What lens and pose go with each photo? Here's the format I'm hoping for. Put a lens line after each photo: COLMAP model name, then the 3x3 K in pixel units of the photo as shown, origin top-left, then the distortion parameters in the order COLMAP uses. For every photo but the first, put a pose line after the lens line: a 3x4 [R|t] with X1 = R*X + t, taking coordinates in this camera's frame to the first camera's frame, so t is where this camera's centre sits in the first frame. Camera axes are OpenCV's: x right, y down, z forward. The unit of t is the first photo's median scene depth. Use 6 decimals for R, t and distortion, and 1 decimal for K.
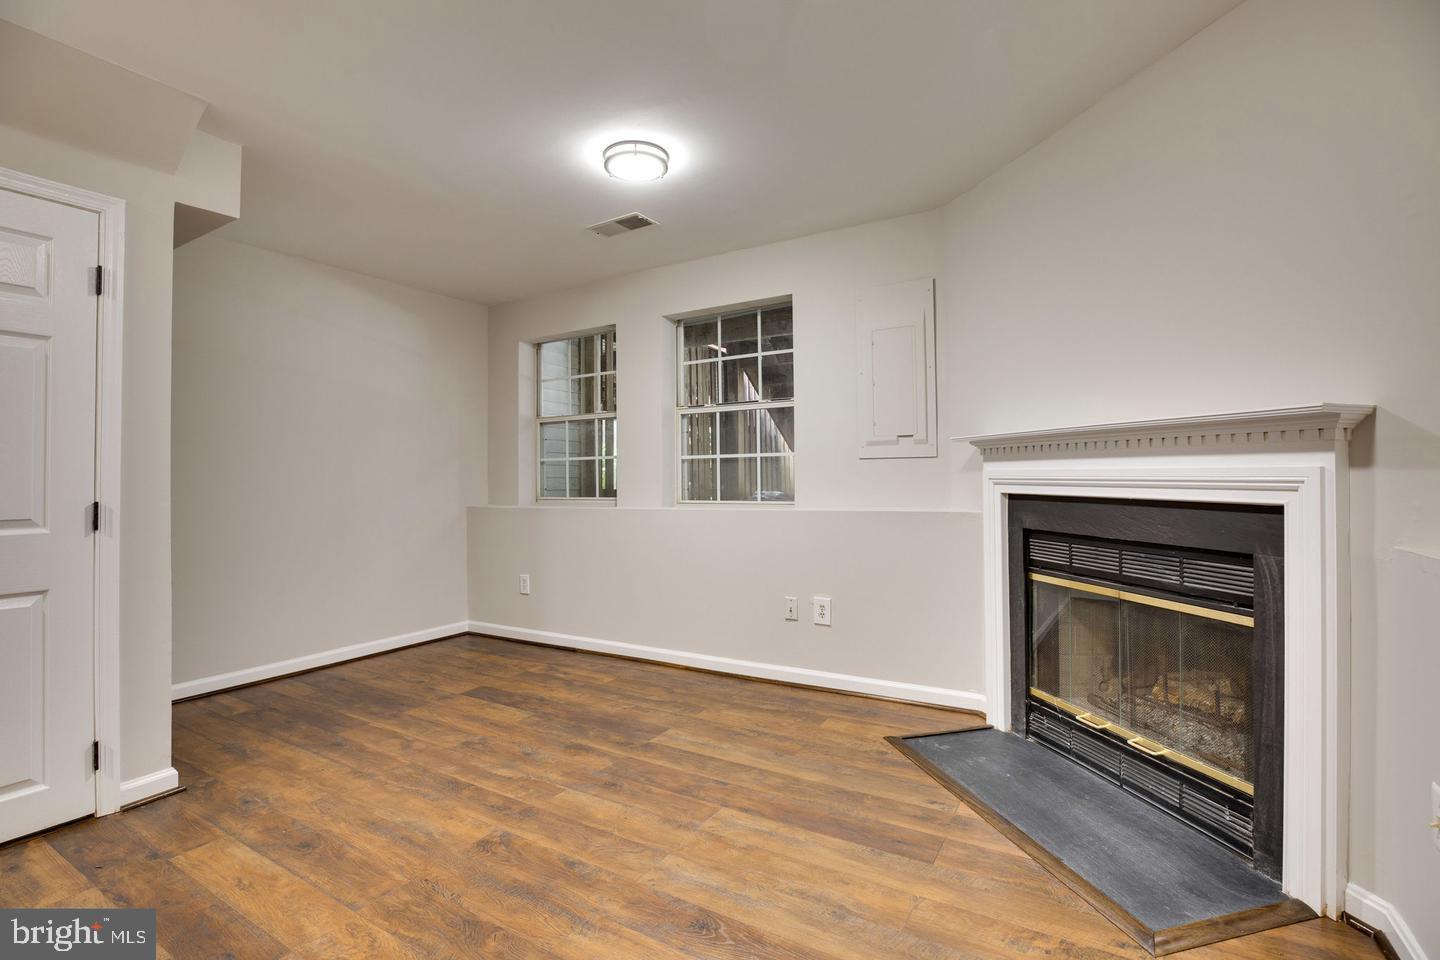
lens RADIAL K [[668.5, 0, 716.0], [0, 668.5, 471.9], [0, 0, 1]] dist [-0.039183, 0.002294]
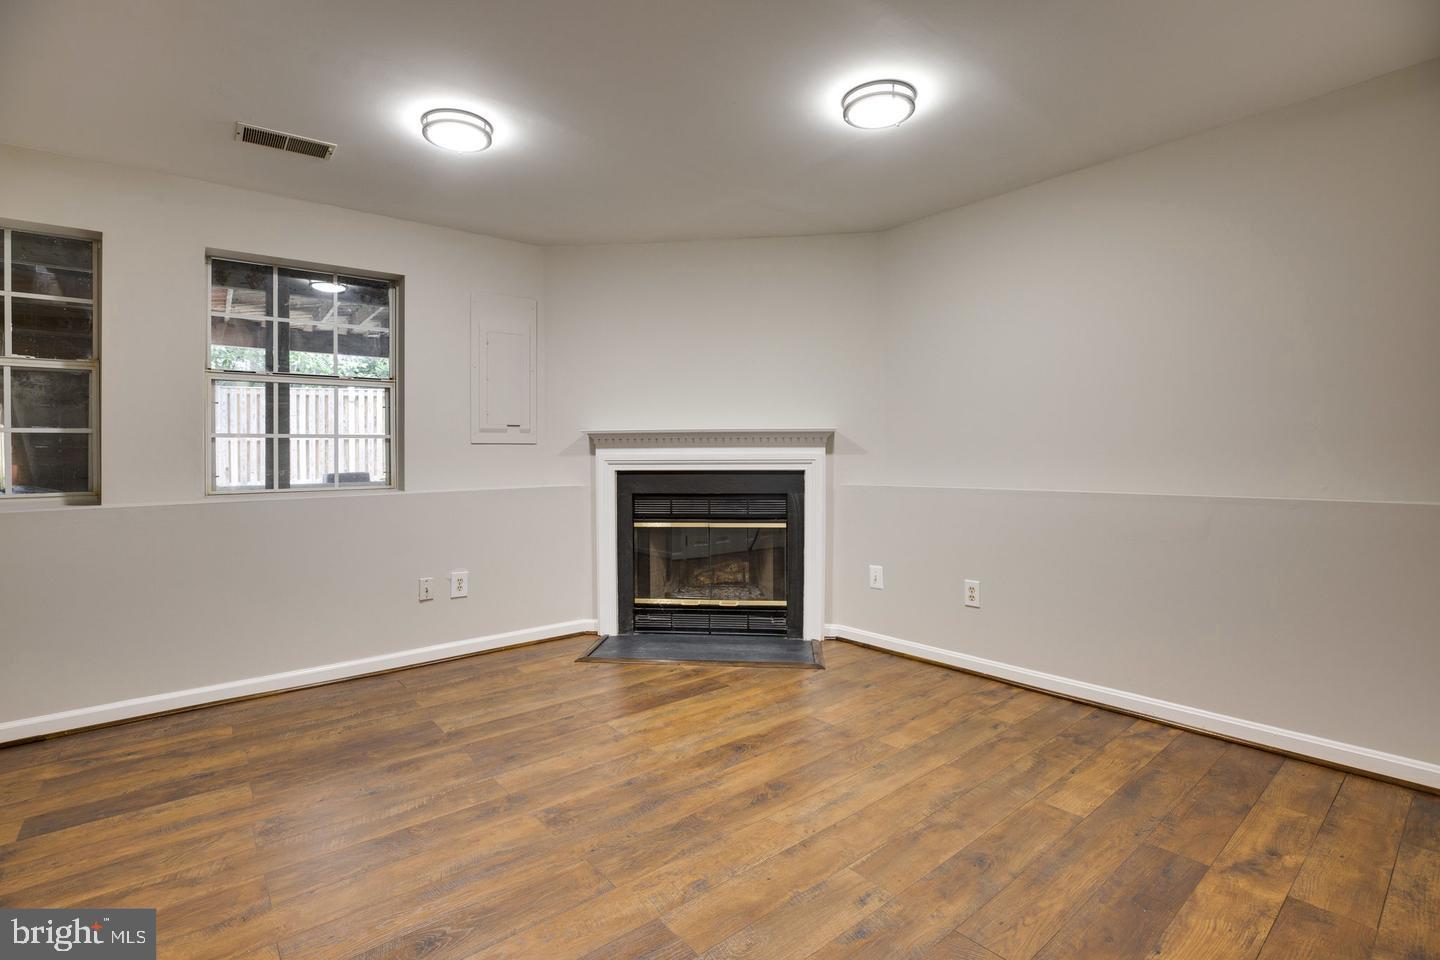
lens RADIAL K [[668.5, 0, 717.7], [0, 668.5, 477.4], [0, 0, 1]] dist [-0.039183, 0.002294]
pose [[0.335094, -0.025496, 0.941840, -0.906301], [-0.000354, 0.999630, 0.027186, 0.008342], [-0.942185, -0.009443, 0.334961, 0.322286]]
